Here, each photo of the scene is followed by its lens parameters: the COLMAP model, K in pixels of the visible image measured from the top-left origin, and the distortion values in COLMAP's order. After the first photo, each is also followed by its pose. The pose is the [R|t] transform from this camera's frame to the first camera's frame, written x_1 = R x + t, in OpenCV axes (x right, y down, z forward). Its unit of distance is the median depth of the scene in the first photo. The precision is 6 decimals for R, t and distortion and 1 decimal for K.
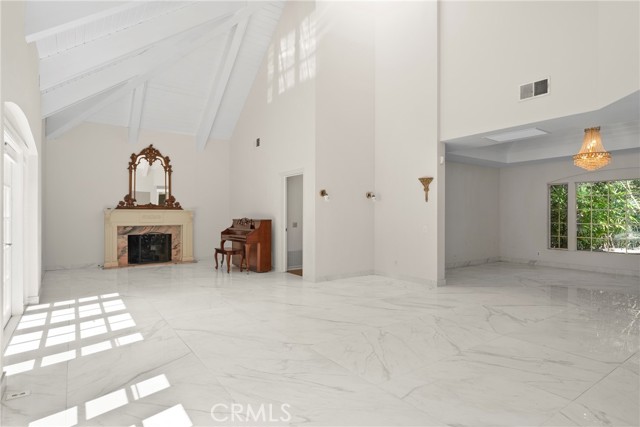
lens RADIAL K [[349.4, 0, 315.0], [0, 349.4, 212.9], [0, 0, 1]] dist [-0.011743, 0.002476]
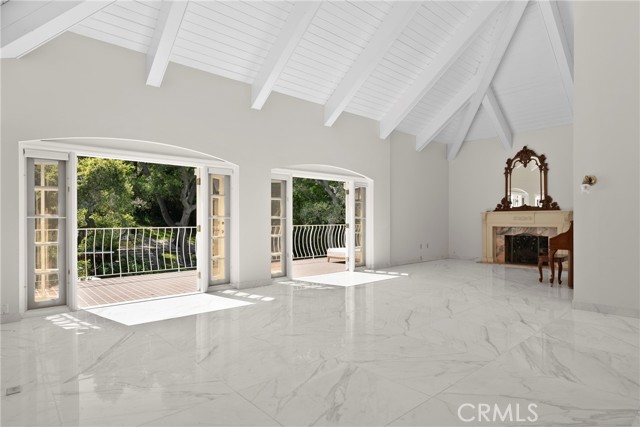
lens RADIAL K [[349.4, 0, 317.1], [0, 349.4, 215.4], [0, 0, 1]] dist [-0.011743, 0.002476]
pose [[0.131829, -0.012921, -0.991188, 0.454148], [0.008291, 0.999894, -0.011932, 0.010223], [0.991238, -0.006645, 0.131922, 0.279639]]
